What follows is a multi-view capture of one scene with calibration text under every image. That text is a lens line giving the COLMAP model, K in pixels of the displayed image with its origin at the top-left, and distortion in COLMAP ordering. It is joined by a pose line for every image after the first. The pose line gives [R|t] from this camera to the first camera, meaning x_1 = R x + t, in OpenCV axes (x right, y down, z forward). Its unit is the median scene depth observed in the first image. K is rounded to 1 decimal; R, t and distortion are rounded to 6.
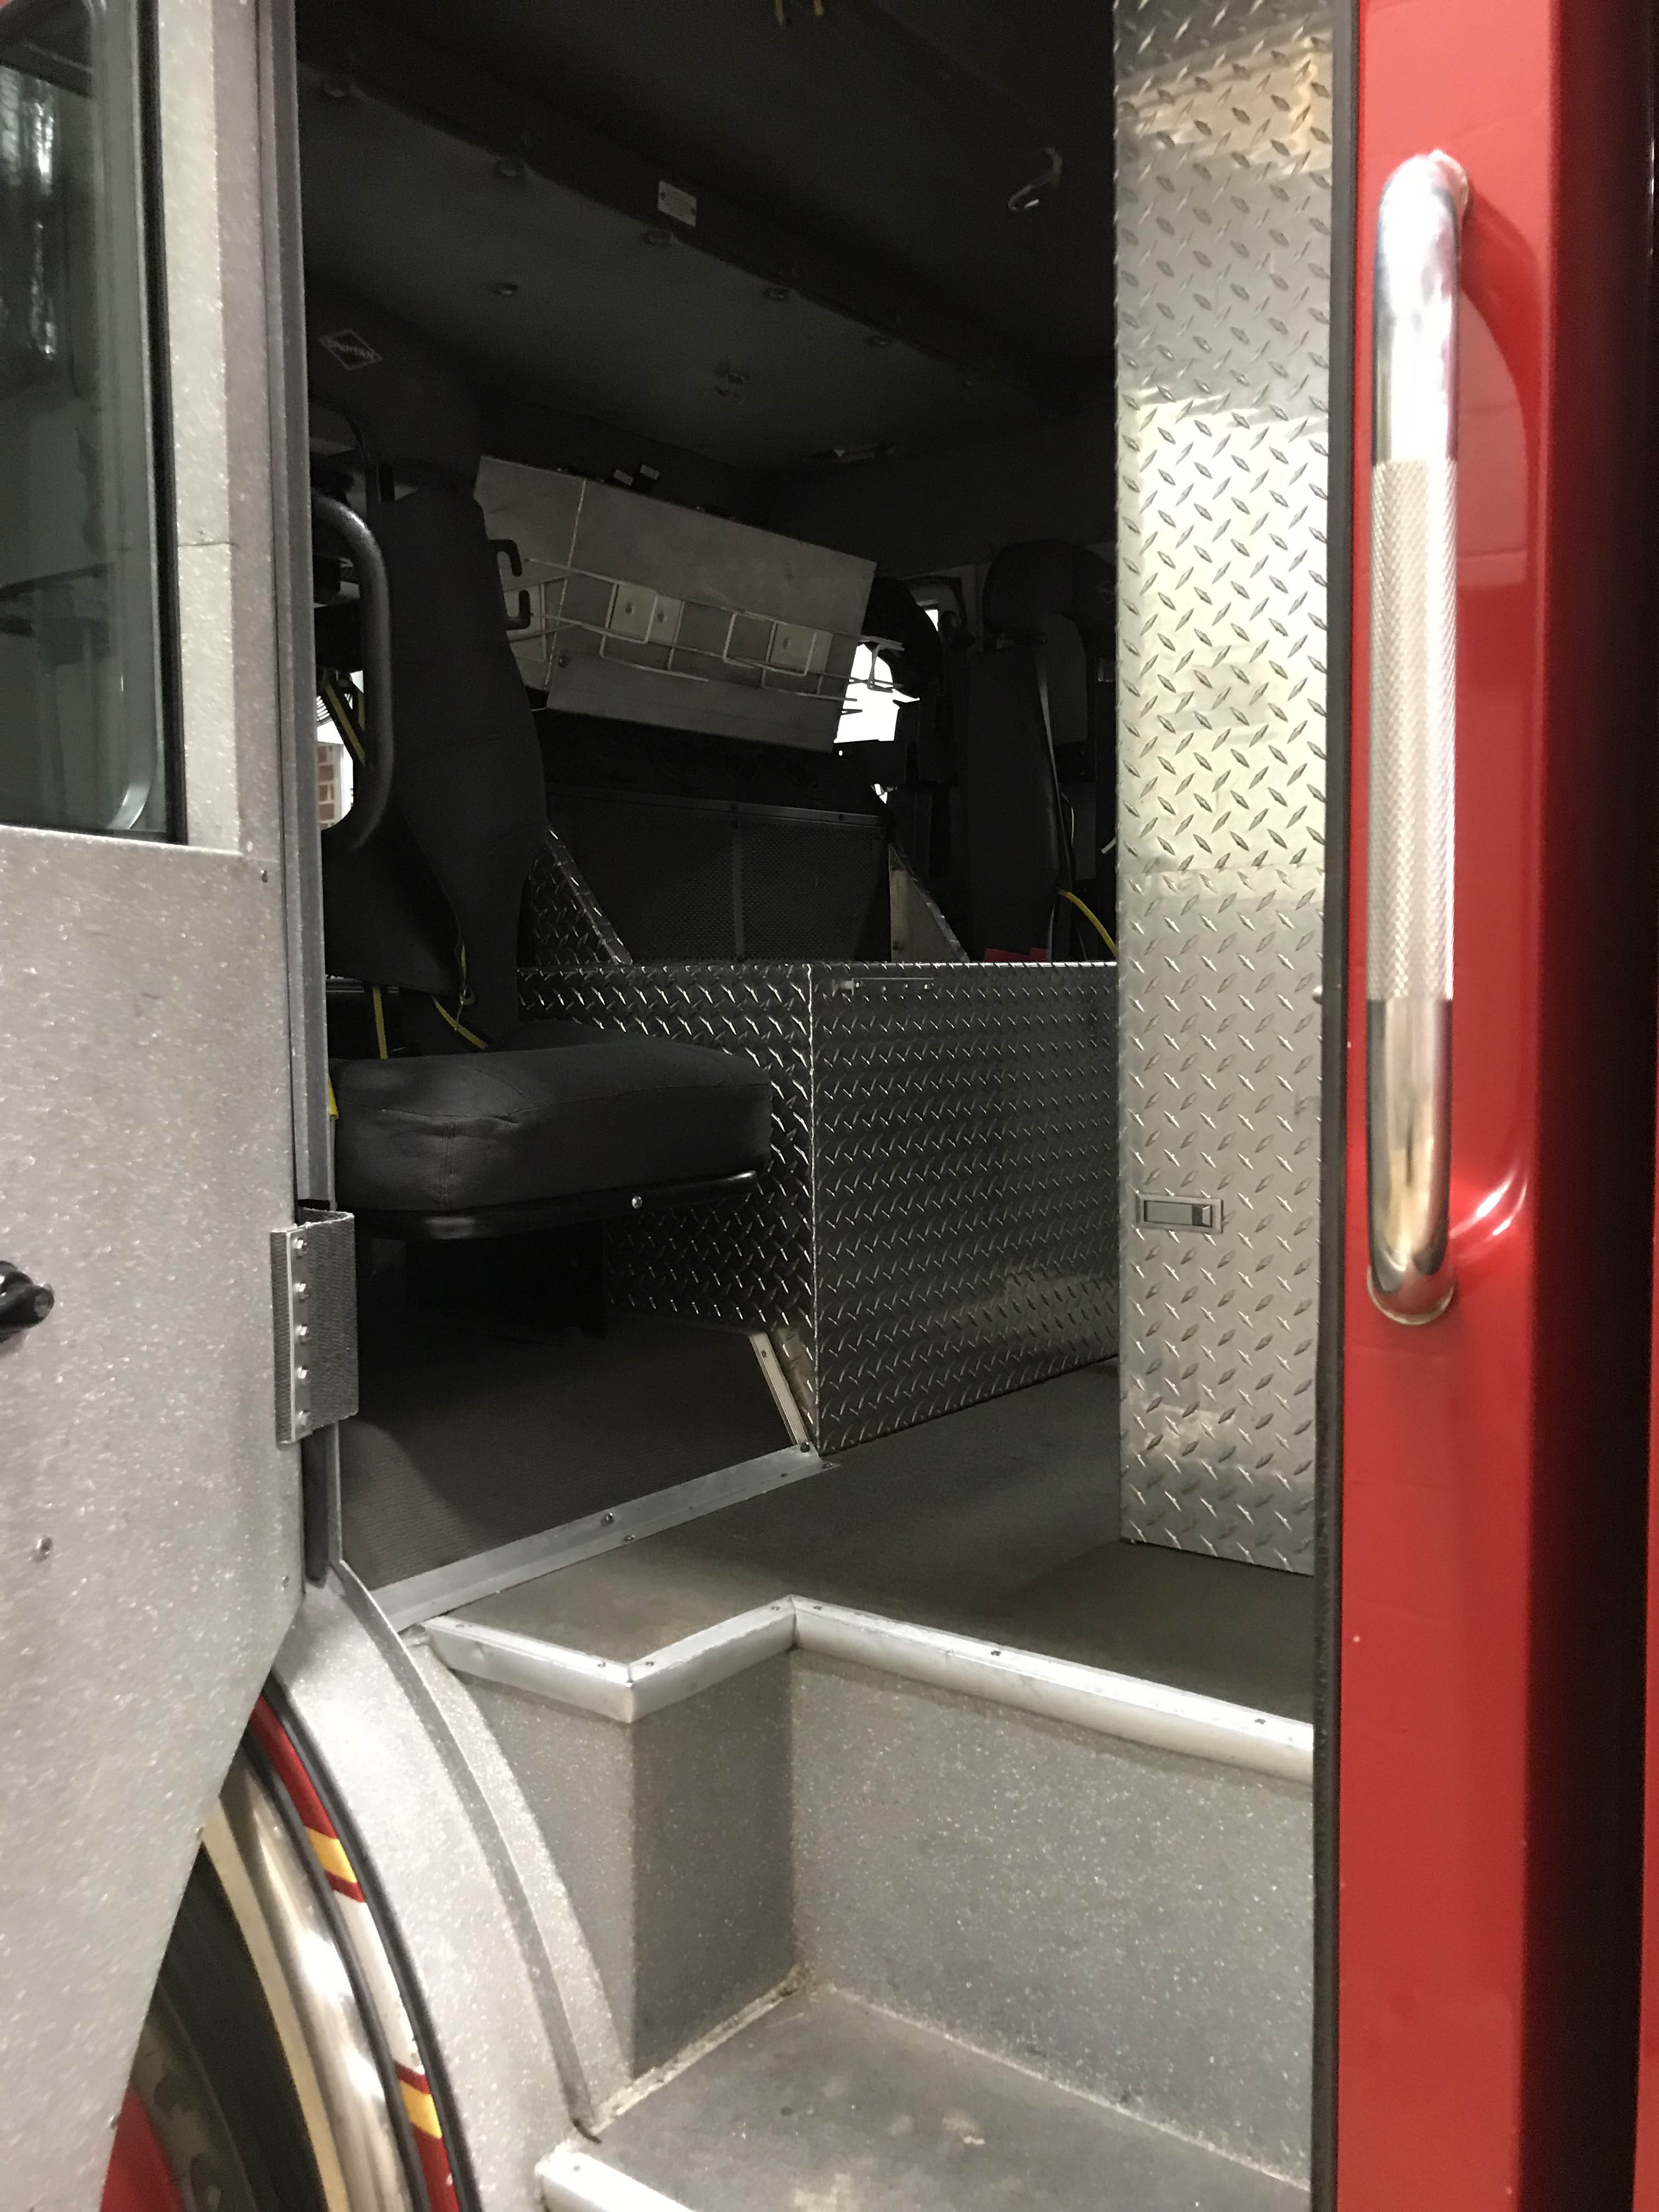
lens RADIAL K [[1826.5, 0, 829.5], [0, 1826.5, 1106.0], [0, 0, 1]] dist [0.002843, -0.004318]
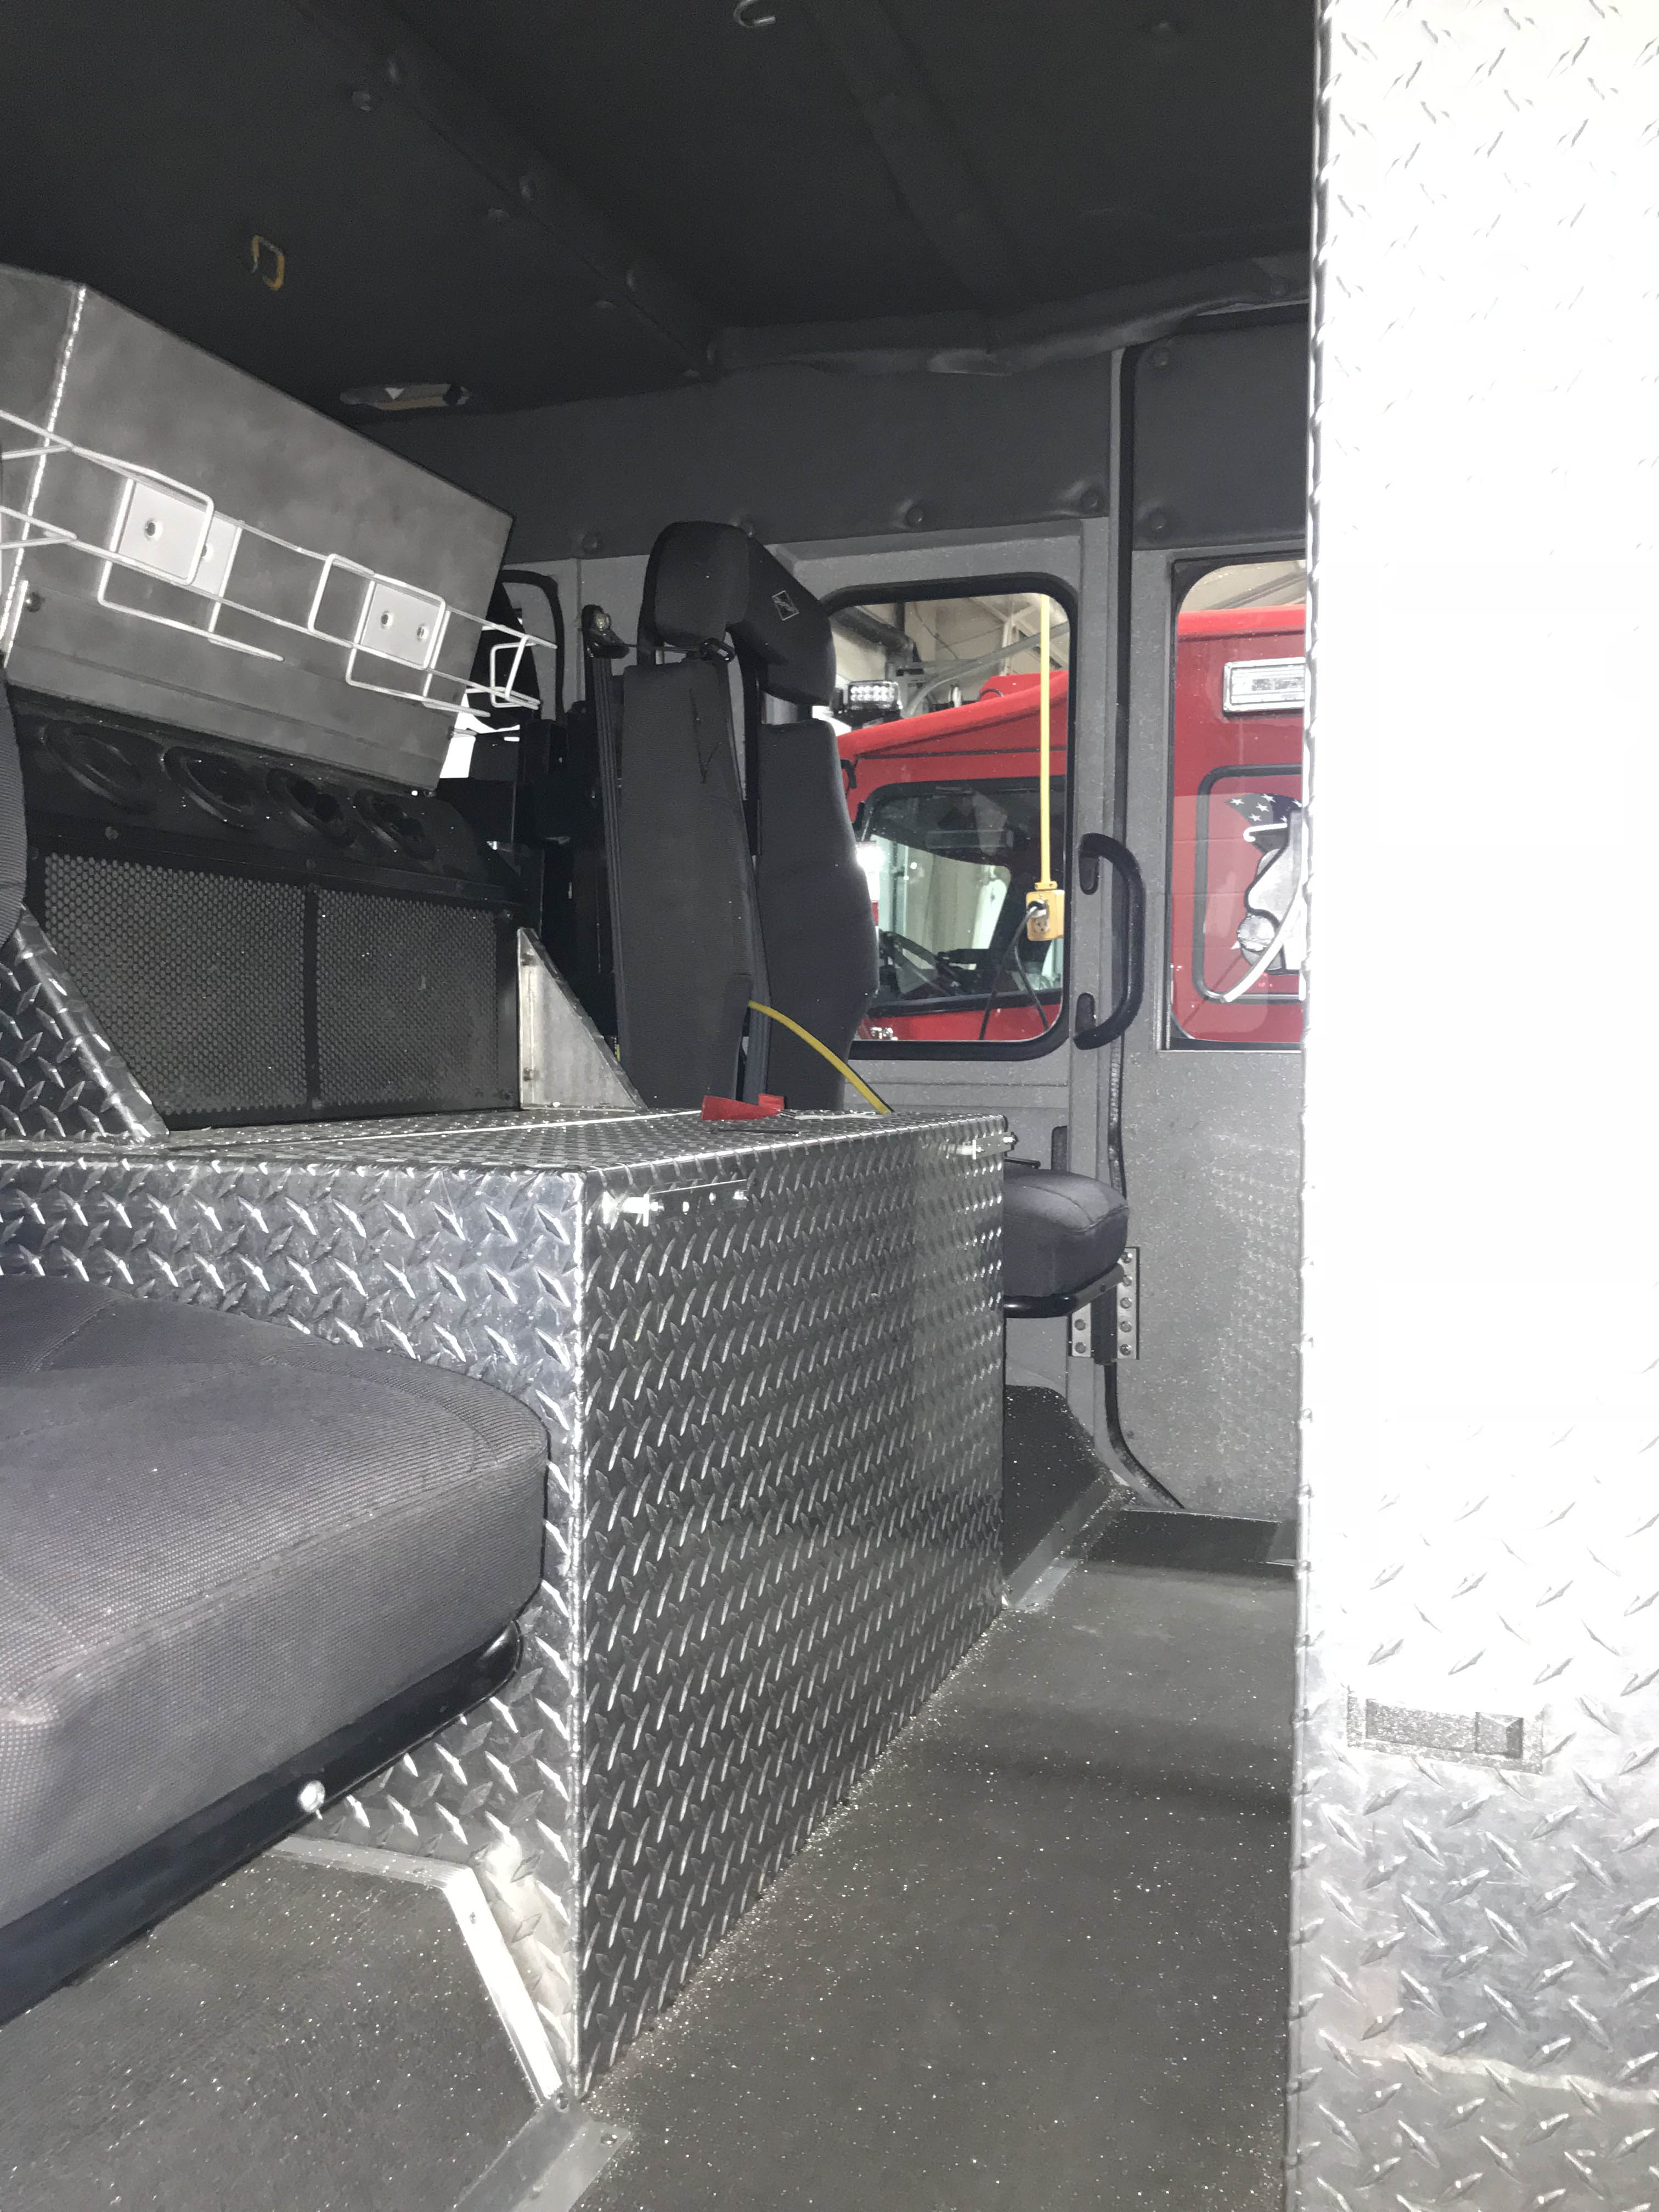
lens RADIAL K [[1826.5, 0, 829.5], [0, 1826.5, 1106.0], [0, 0, 1]] dist [0.002843, -0.004318]
pose [[0.950316, 0.007466, 0.311198, -0.096809], [0.004879, 0.999232, -0.038870, -0.069930], [-0.311249, 0.038457, 0.949550, 0.441010]]
